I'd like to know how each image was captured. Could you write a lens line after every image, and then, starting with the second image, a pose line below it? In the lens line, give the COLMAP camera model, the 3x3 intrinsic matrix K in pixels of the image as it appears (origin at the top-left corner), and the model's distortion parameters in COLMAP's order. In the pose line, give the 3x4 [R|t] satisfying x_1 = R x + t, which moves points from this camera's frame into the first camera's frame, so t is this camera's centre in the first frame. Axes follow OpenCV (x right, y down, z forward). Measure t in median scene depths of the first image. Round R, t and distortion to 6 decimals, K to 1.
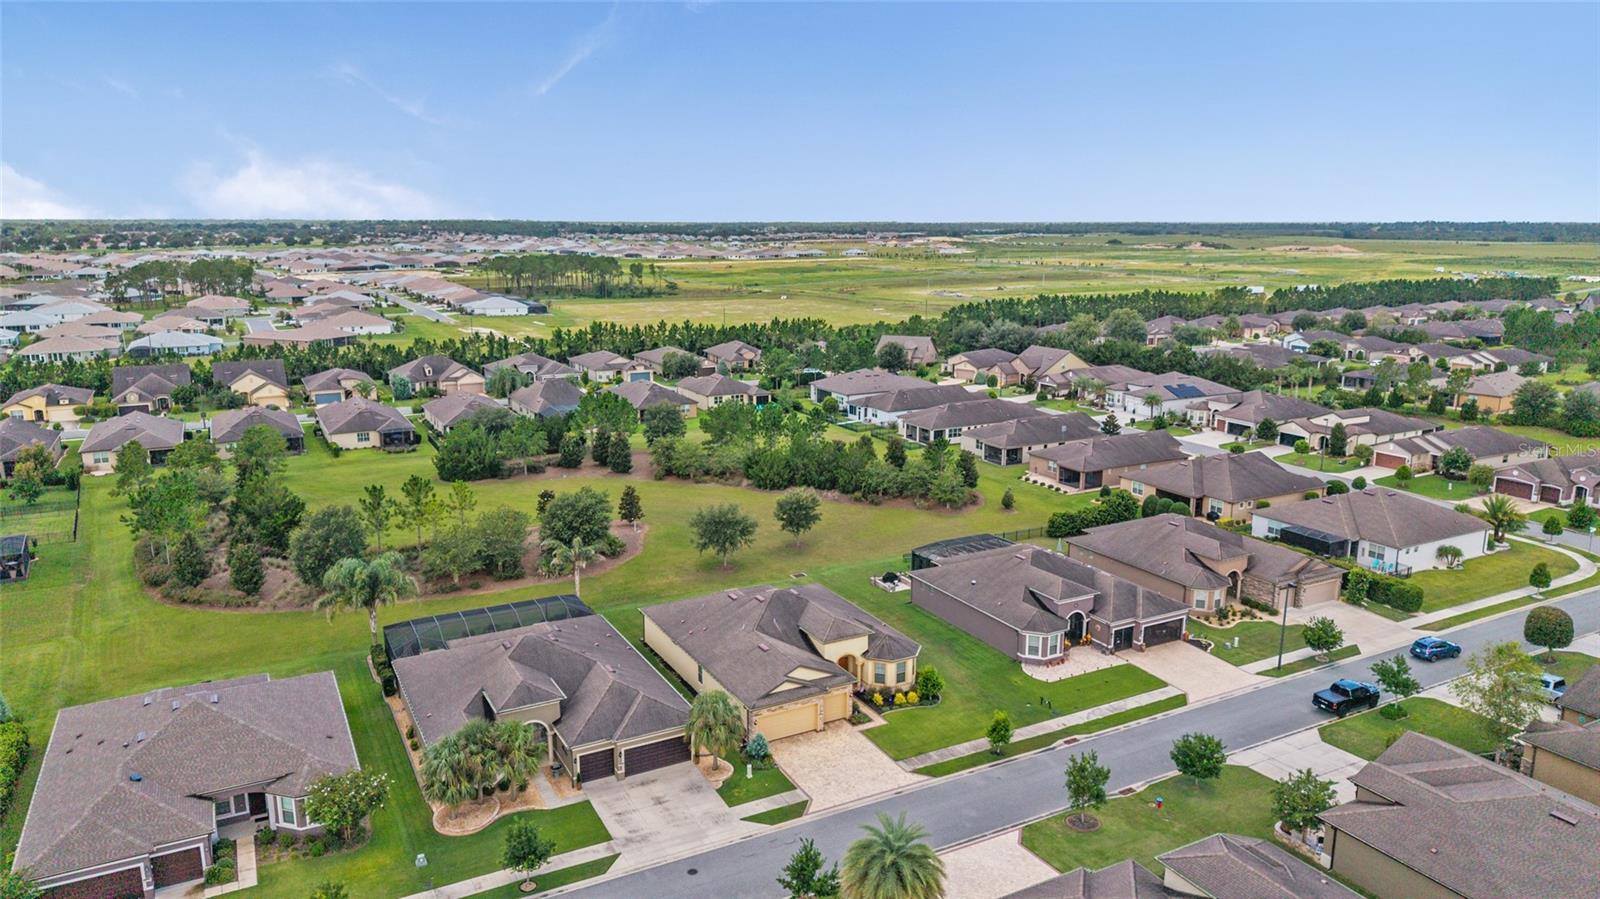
lens RADIAL K [[1065.5, 0, 800.0], [0, 1065.5, 449.5], [0, 0, 1]] dist [0.063229, -0.078425]
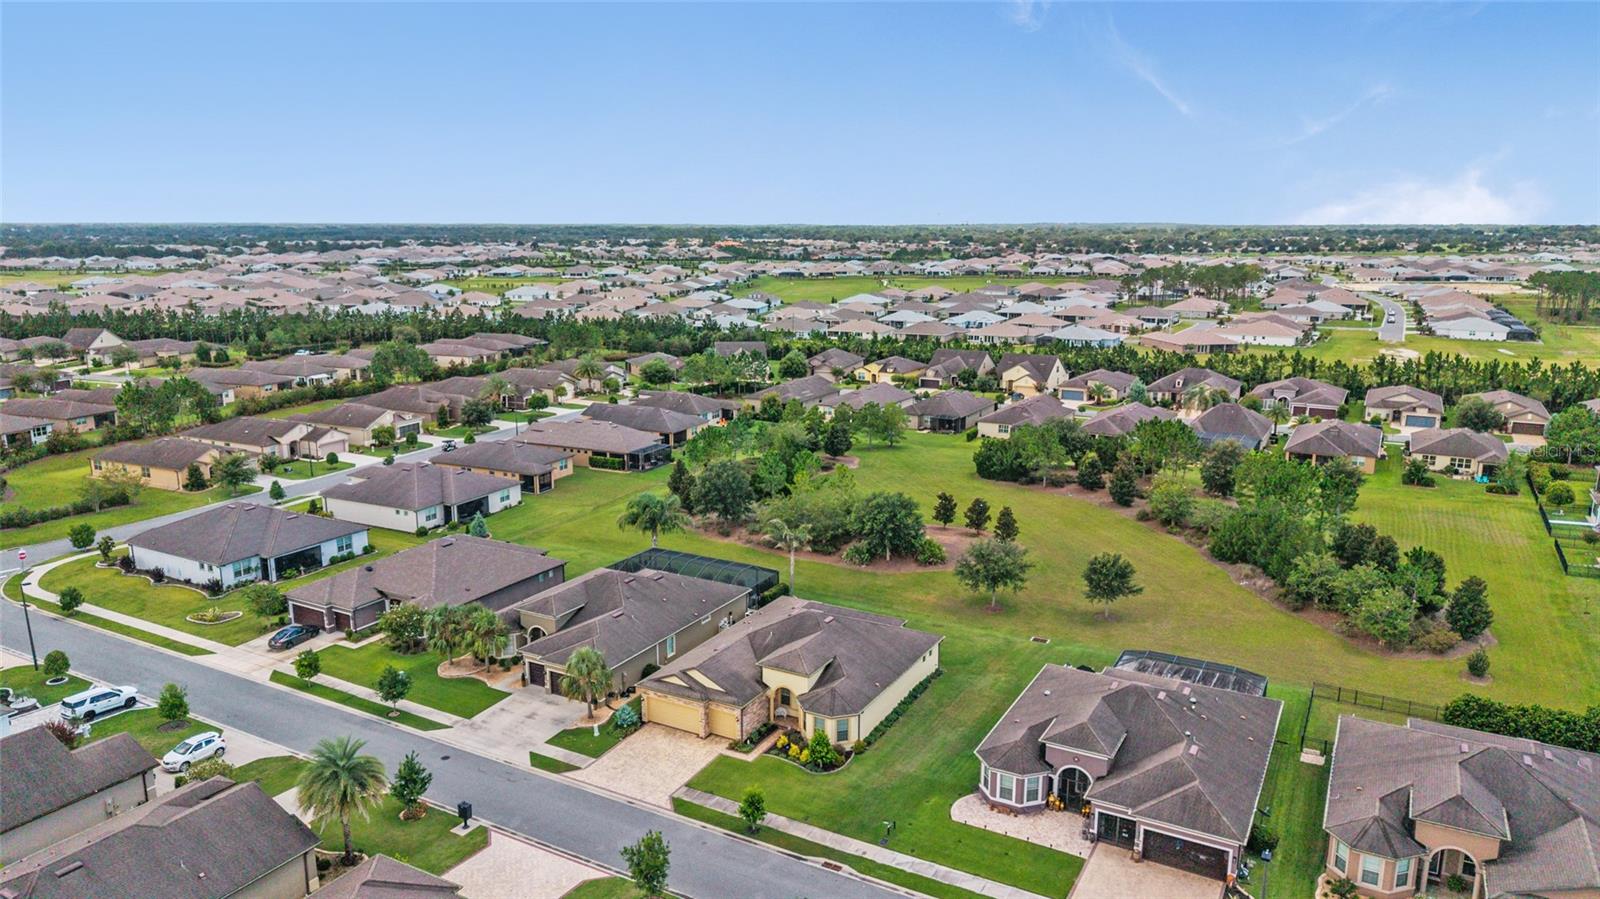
lens RADIAL K [[1065.5, 0, 800.0], [0, 1065.5, 449.5], [0, 0, 1]] dist [0.063229, -0.078425]
pose [[0.536832, 0.172987, -0.825765, 0.516290], [-0.176713, 0.980099, 0.090436, -0.069953], [0.824975, 0.097374, 0.556717, 0.283927]]
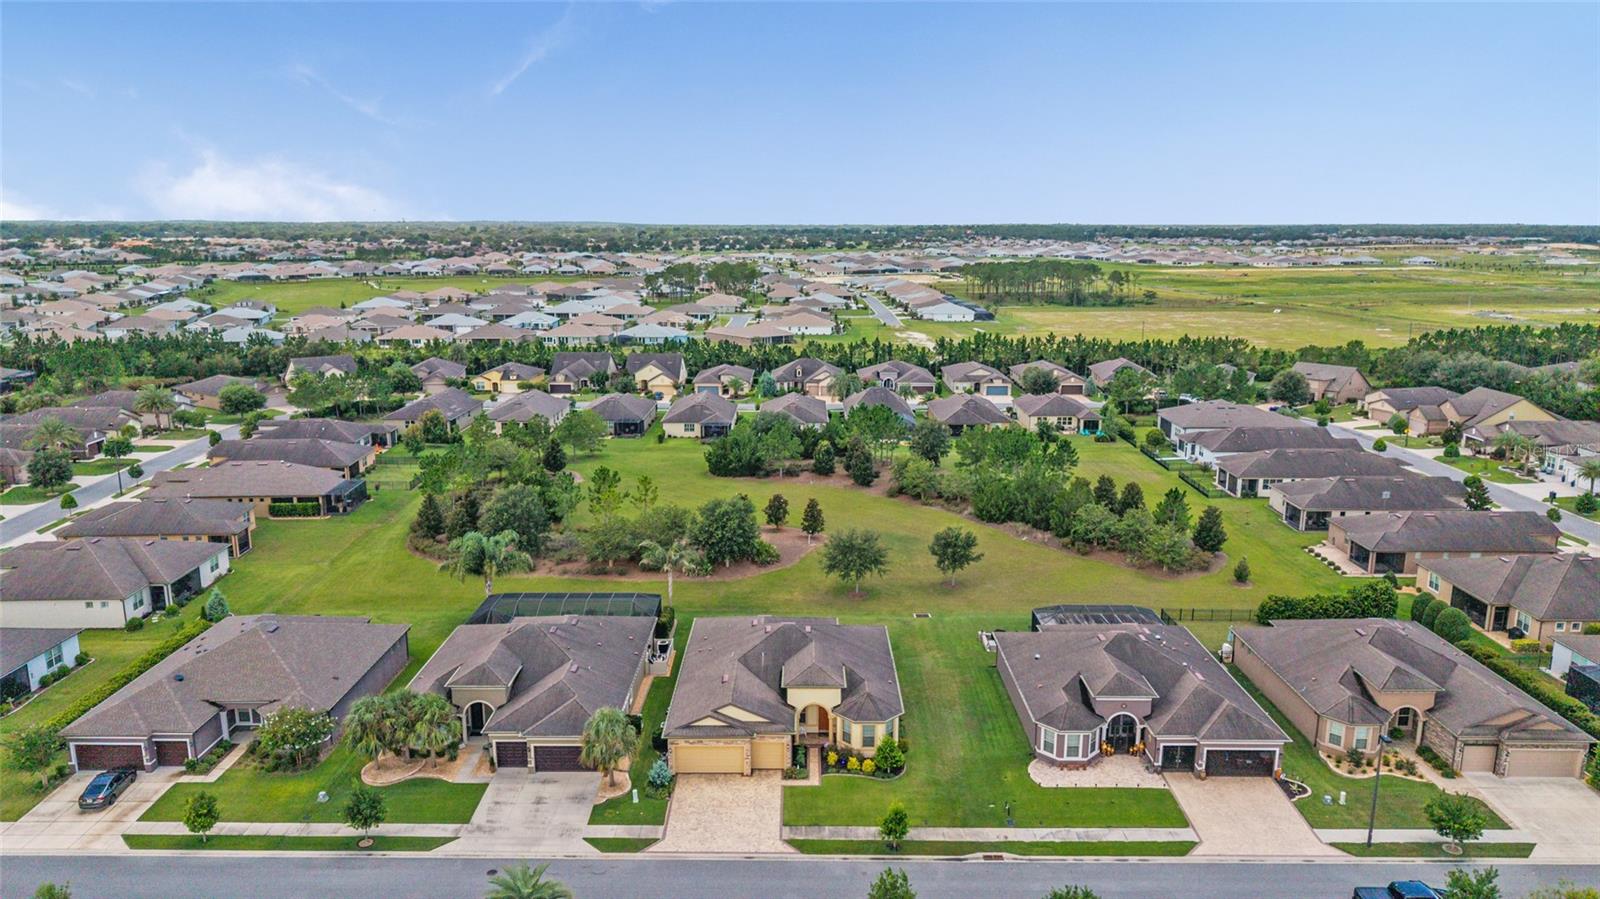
lens RADIAL K [[1065.5, 0, 800.0], [0, 1065.5, 449.5], [0, 0, 1]] dist [0.063229, -0.078425]
pose [[0.878056, 0.098980, -0.468211, 0.287073], [-0.100346, 0.994707, 0.022097, -0.032857], [0.467920, 0.027581, 0.883341, 0.095443]]
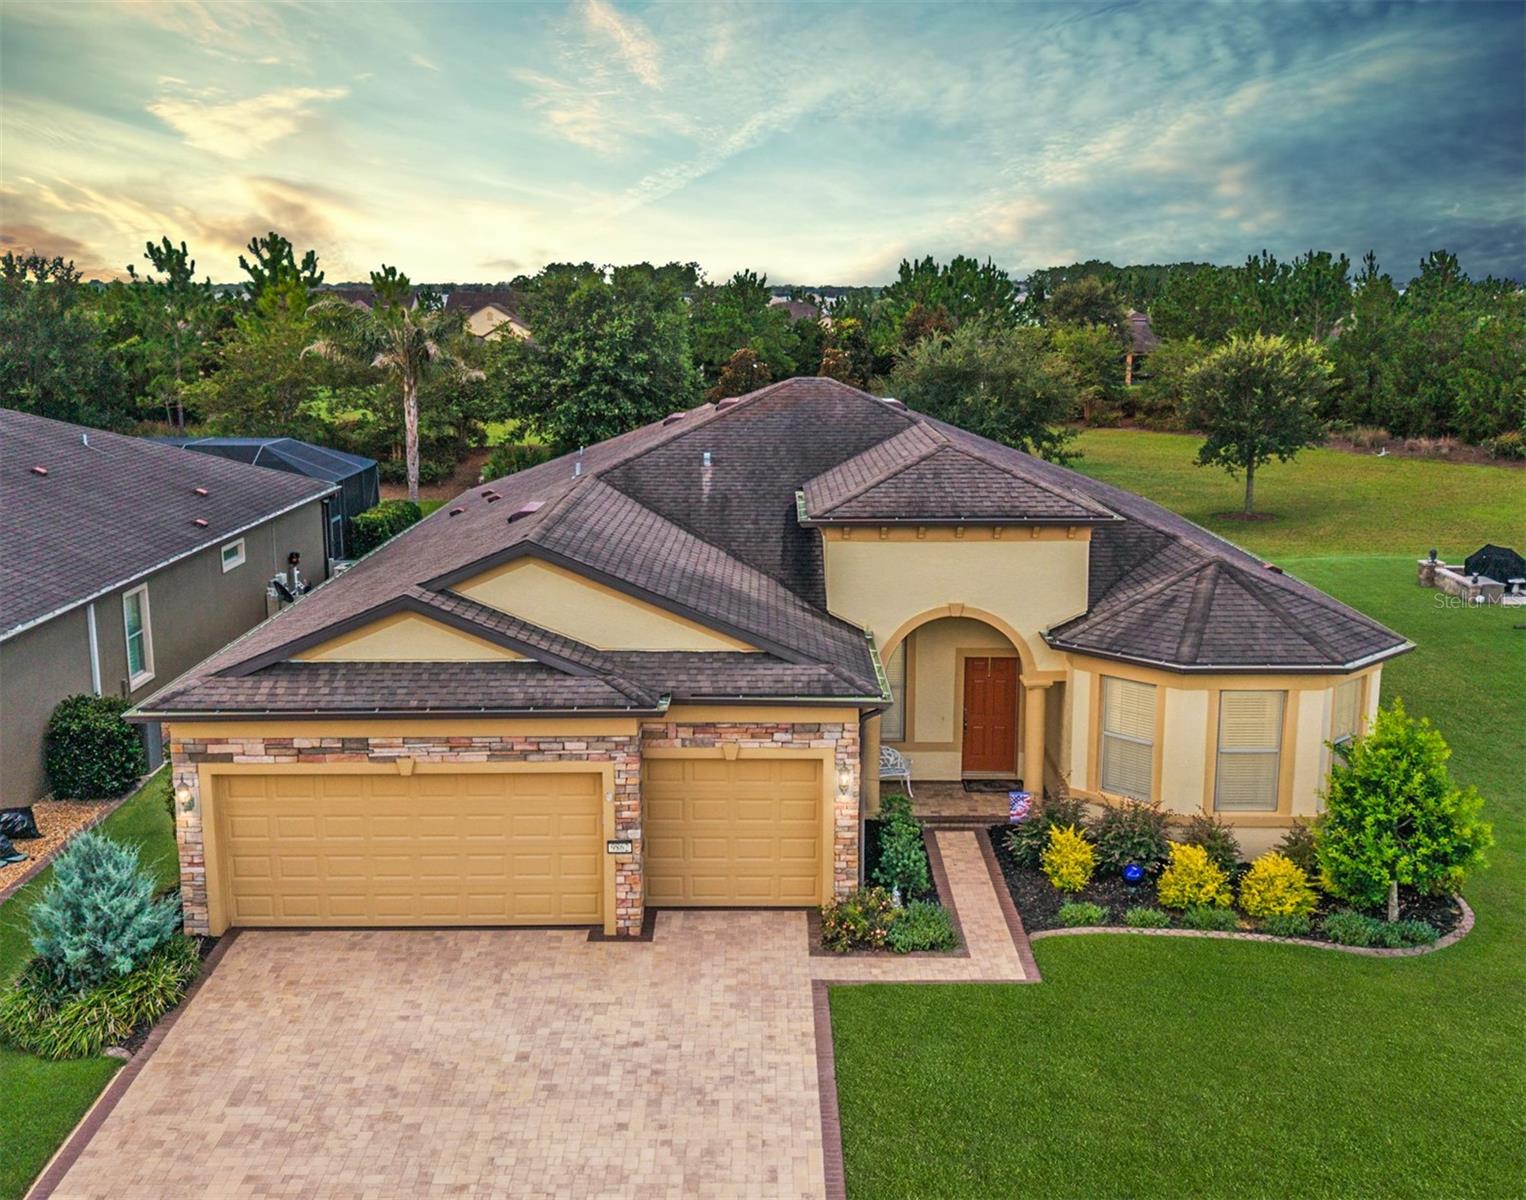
lens RADIAL K [[1582.9, 0, 763.0], [0, 1582.9, 600.0], [0, 0, 1]] dist [0.061459, -0.000015]
pose [[0.878537, 0.085447, -0.469969, 0.093628], [-0.096137, 0.995367, 0.001258, 0.121679], [0.467899, 0.044076, 0.882682, 0.461059]]
